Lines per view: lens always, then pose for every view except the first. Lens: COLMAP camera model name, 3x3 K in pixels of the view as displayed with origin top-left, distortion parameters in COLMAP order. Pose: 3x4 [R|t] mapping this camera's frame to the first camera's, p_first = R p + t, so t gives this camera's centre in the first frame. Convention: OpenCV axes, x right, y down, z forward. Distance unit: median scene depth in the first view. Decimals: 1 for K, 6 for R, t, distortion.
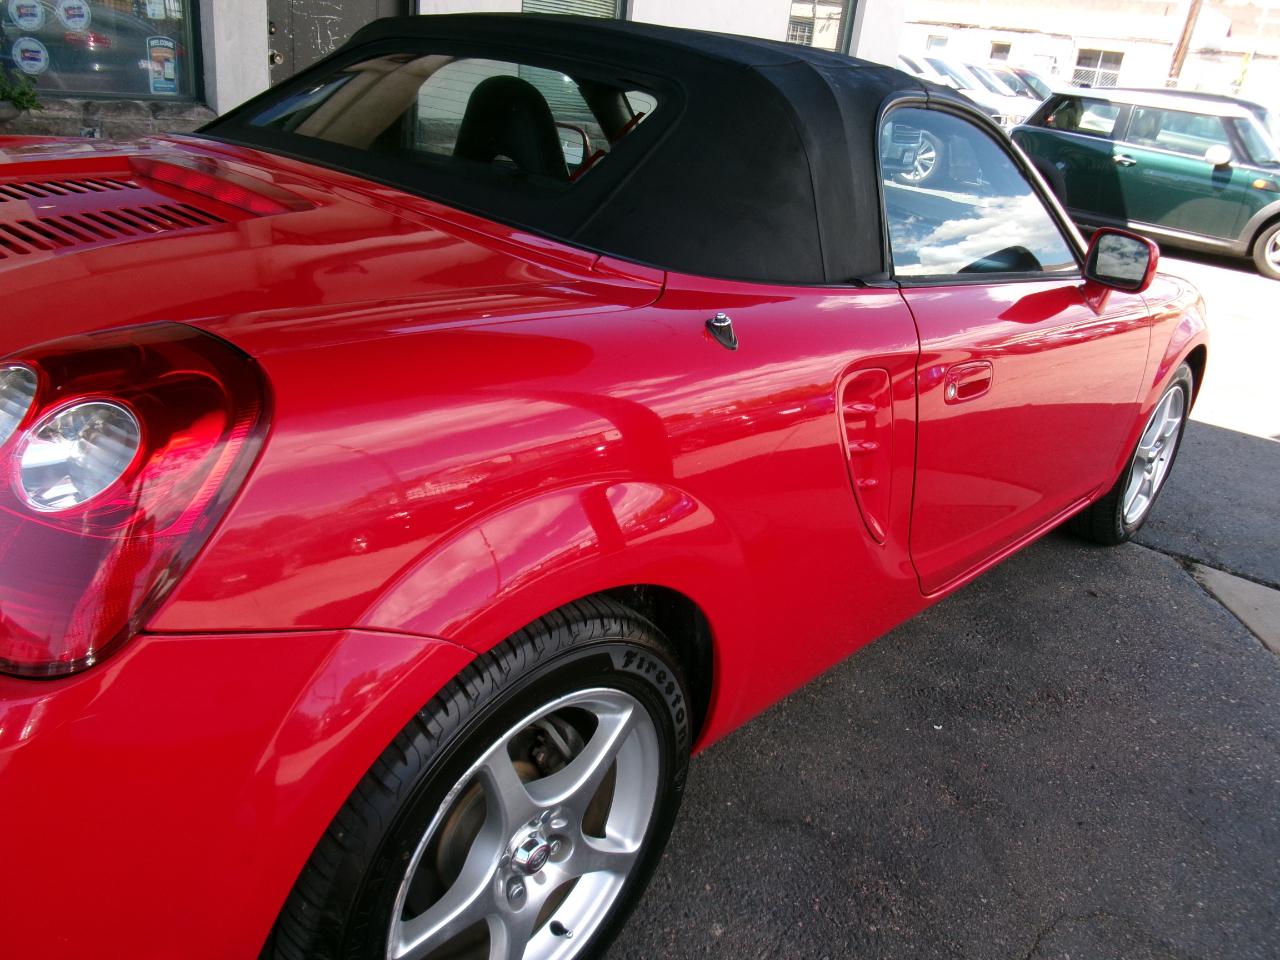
lens RADIAL K [[1036.9, 0, 654.0], [0, 1036.9, 481.0], [0, 0, 1]] dist [-0.000025, 0.008096]
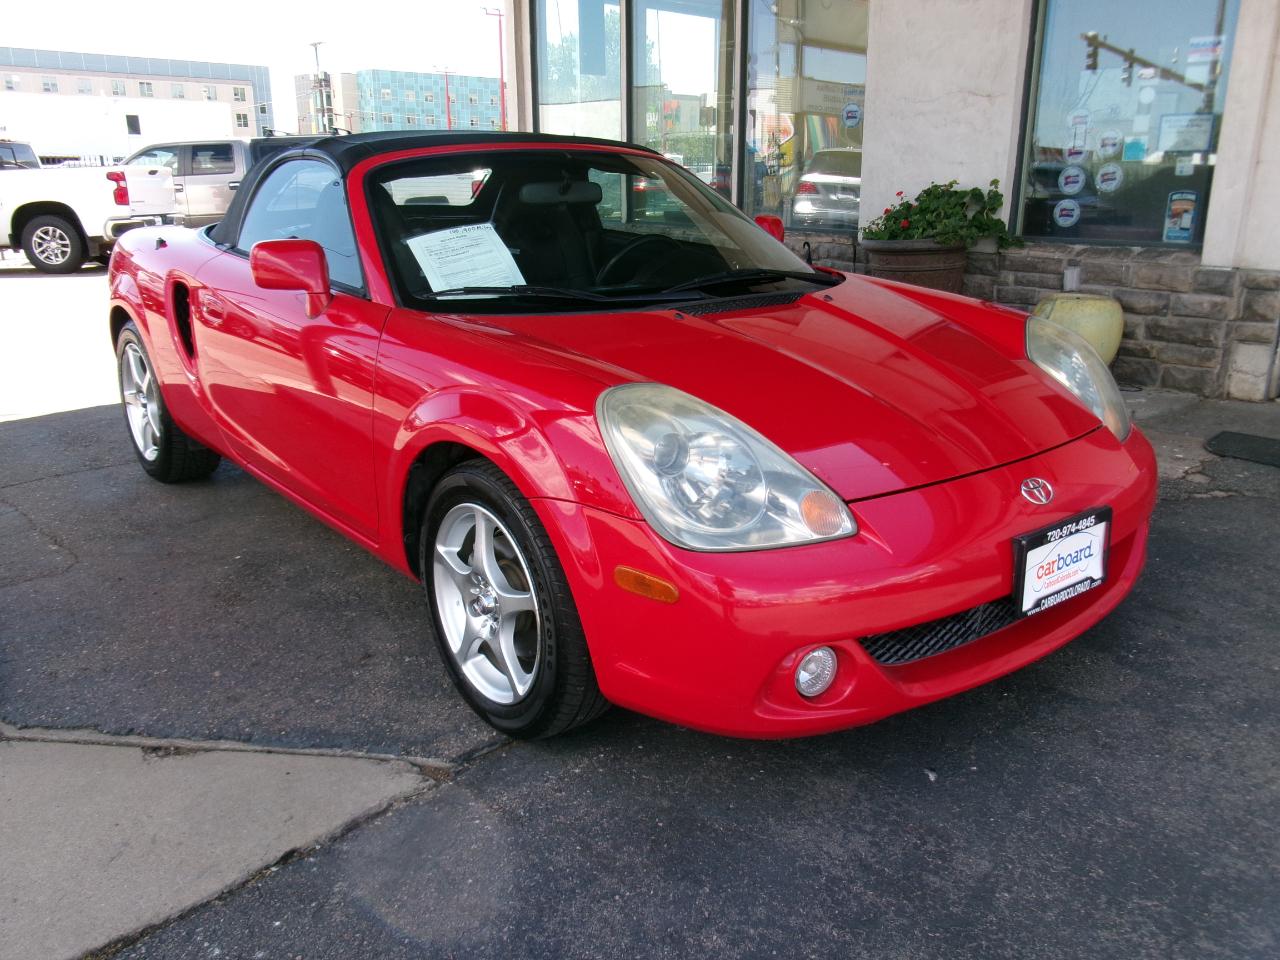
lens RADIAL K [[1029.3, 0, 644.5], [0, 1029.3, 480.1], [0, 0, 1]] dist [-0.004513, -0.001223]
pose [[-0.155599, 0.167876, -0.973451, 1.093986], [-0.393062, 0.893558, 0.216926, -0.264942], [0.906251, 0.416380, -0.073051, 1.080789]]
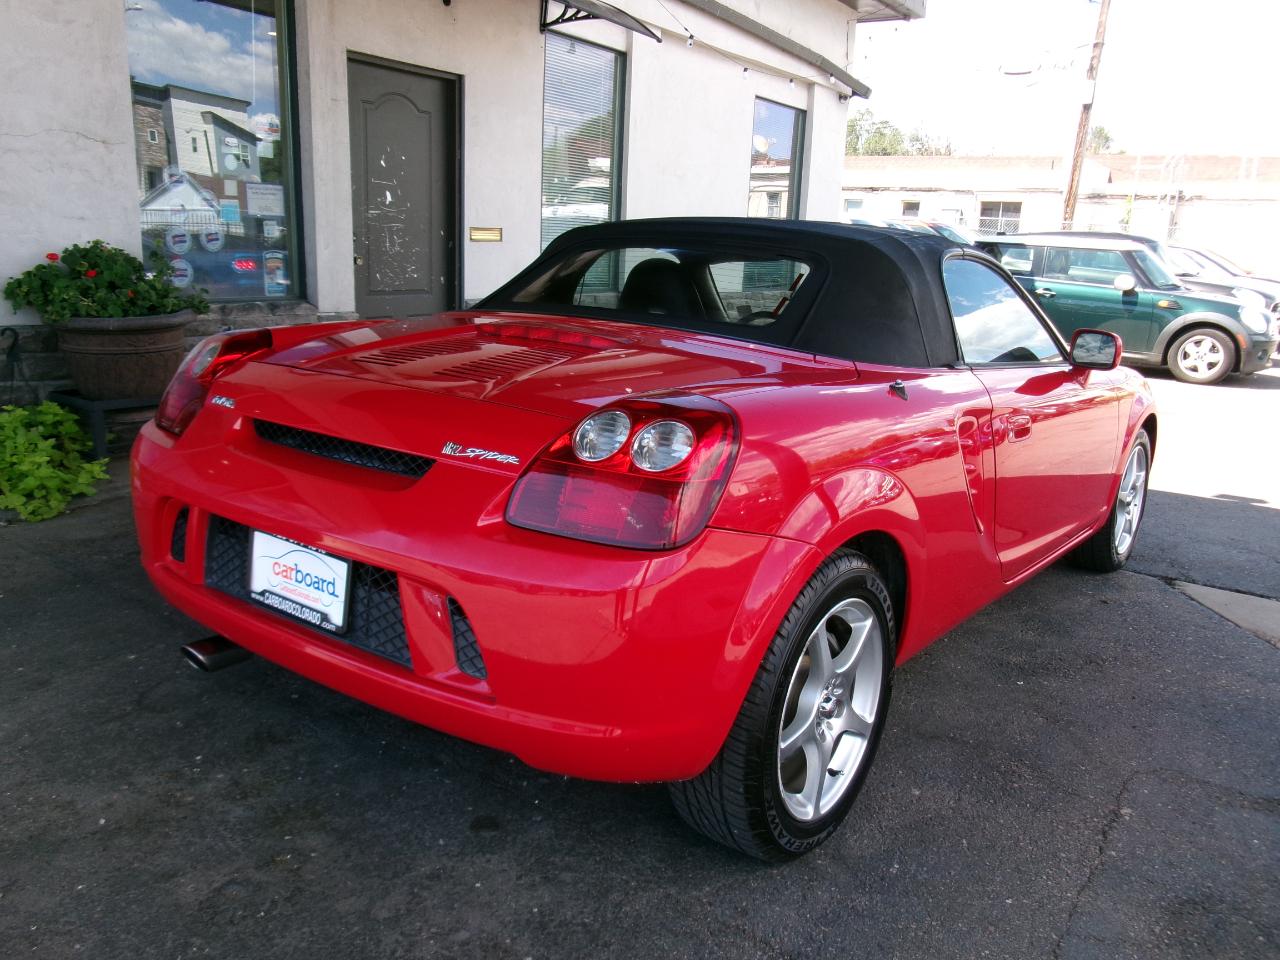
lens RADIAL K [[1029.3, 0, 644.5], [0, 1029.3, 480.1], [0, 0, 1]] dist [-0.004513, -0.001223]
pose [[0.995788, -0.081060, 0.042837, -0.177651], [0.086620, 0.984911, -0.149827, 0.089216], [-0.030045, 0.152907, 0.987784, -0.260569]]
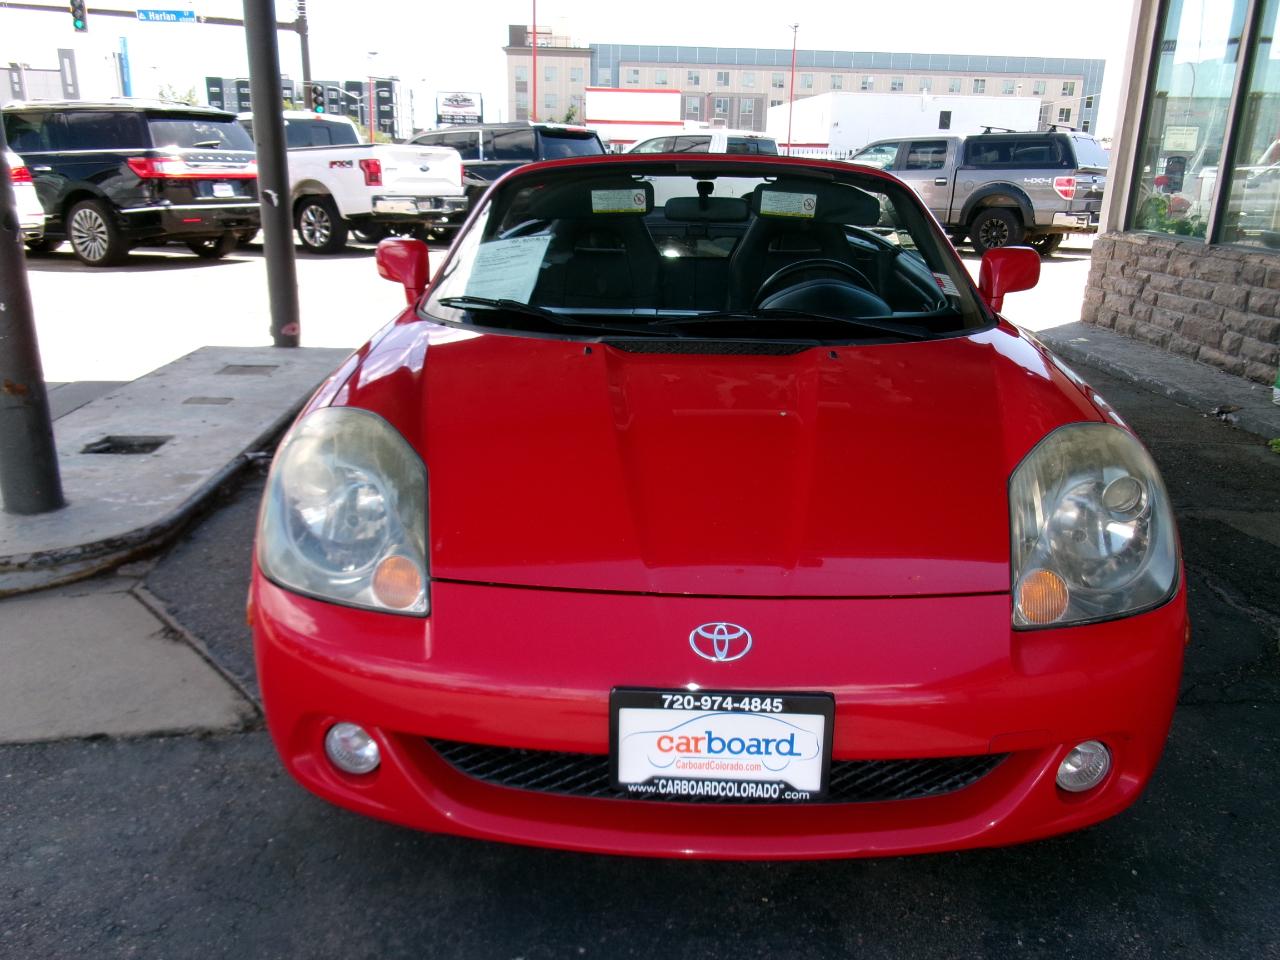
lens RADIAL K [[1036.9, 0, 654.0], [0, 1036.9, 481.0], [0, 0, 1]] dist [-0.000025, 0.008096]
pose [[-0.750850, 0.063421, -0.657421, 0.775888], [-0.351097, 0.804765, 0.478628, -0.489319], [0.559424, 0.590196, -0.581991, 1.467364]]
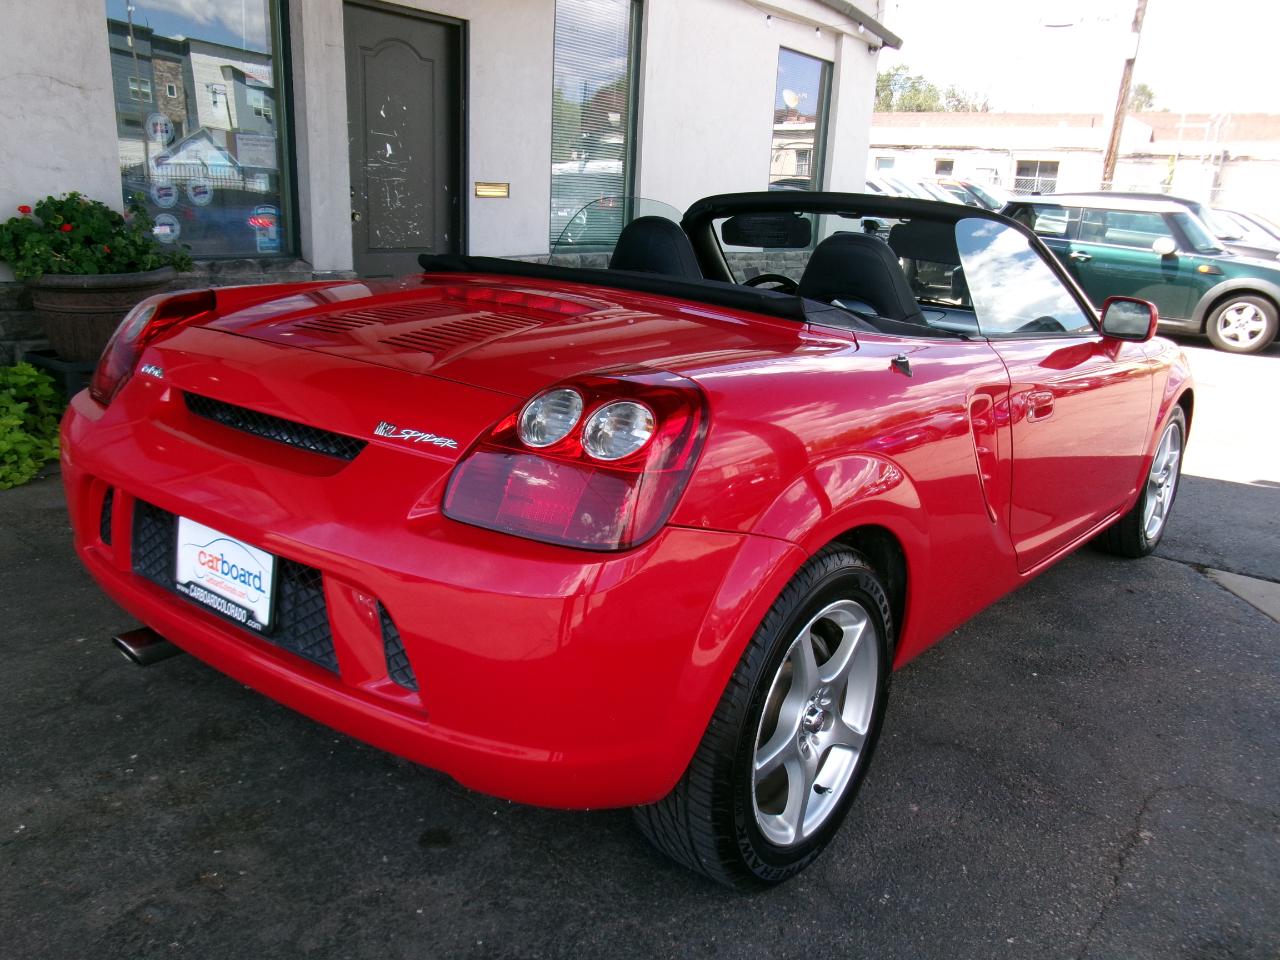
lens RADIAL K [[1036.9, 0, 649.8], [0, 1036.9, 482.3], [0, 0, 1]] dist [-0.001530, -0.001756]
pose [[0.997300, -0.070332, 0.021107, -0.141494], [0.072288, 0.990861, -0.113878, 0.069860], [-0.012905, 0.115097, 0.993270, -0.198157]]
